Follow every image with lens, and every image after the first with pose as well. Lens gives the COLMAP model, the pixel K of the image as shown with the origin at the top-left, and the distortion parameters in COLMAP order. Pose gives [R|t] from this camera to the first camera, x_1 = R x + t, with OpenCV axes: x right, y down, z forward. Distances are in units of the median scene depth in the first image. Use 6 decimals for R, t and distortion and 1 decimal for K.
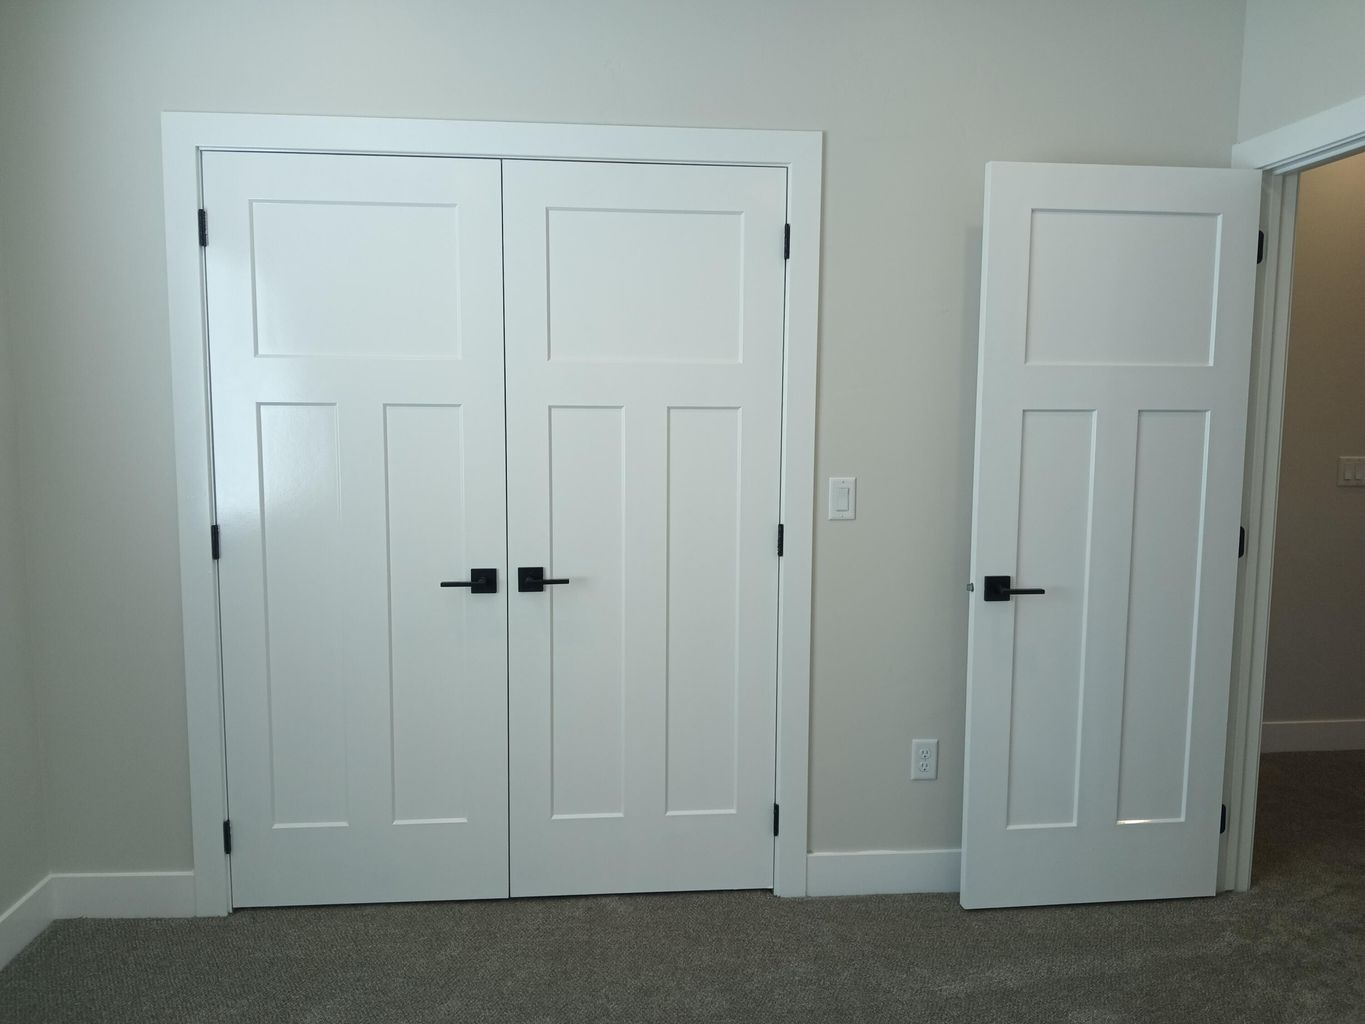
lens RADIAL K [[1014.0, 0, 672.6], [0, 1014.0, 516.9], [0, 0, 1]] dist [0.022945, -0.049816]
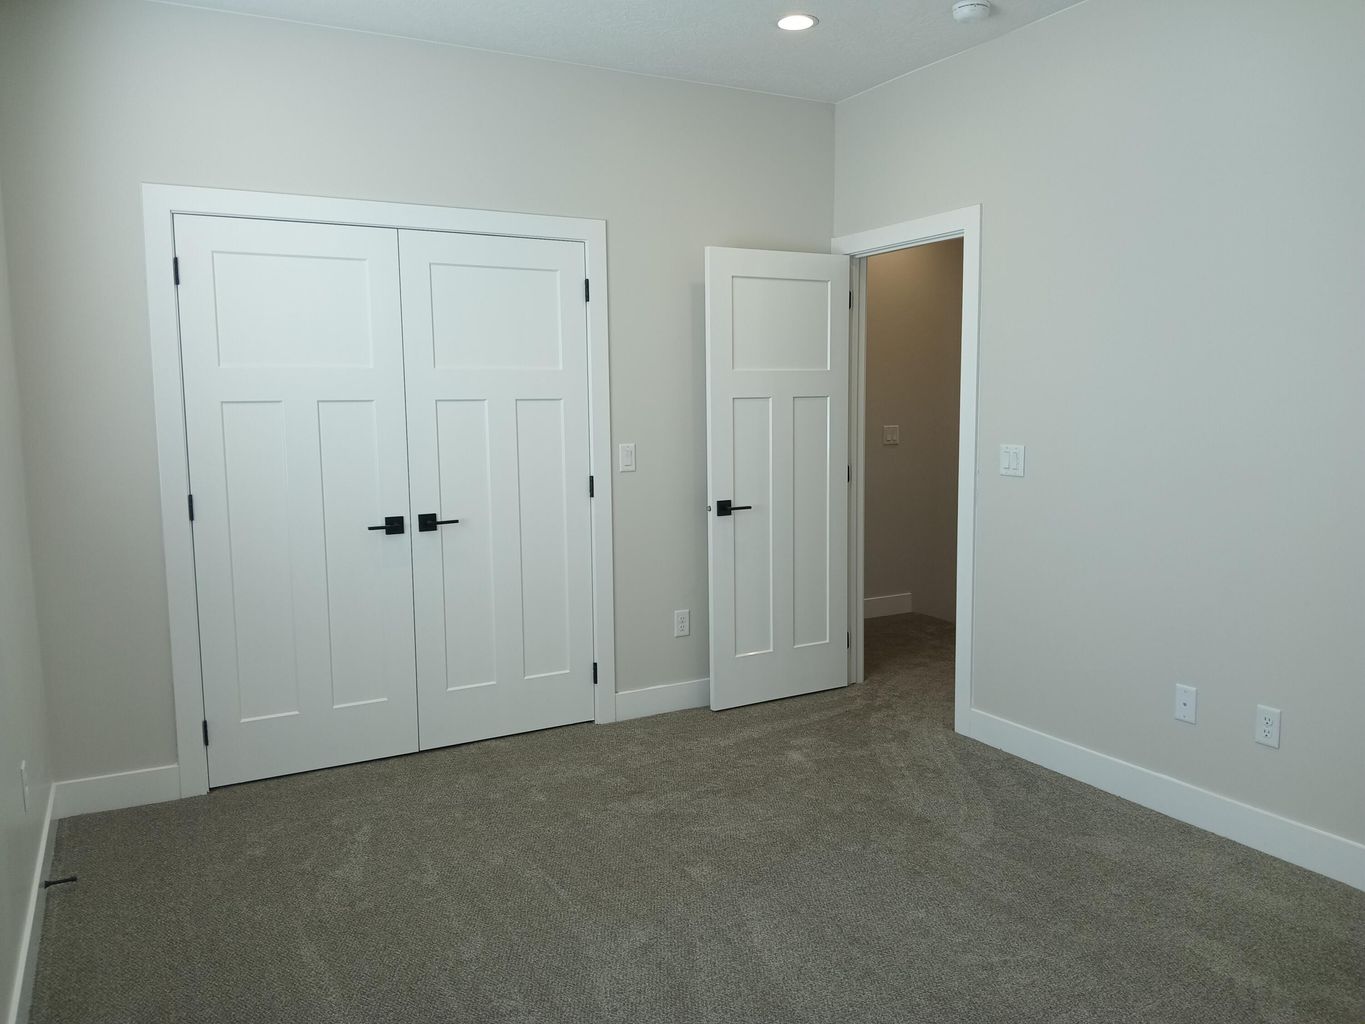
lens RADIAL K [[1014.0, 0, 679.2], [0, 1014.0, 505.4], [0, 0, 1]] dist [0.022945, -0.049816]
pose [[0.916788, -0.058203, 0.395110, -0.377707], [0.059163, 0.998201, 0.009767, 0.044855], [-0.394968, 0.014422, 0.918582, -0.449288]]
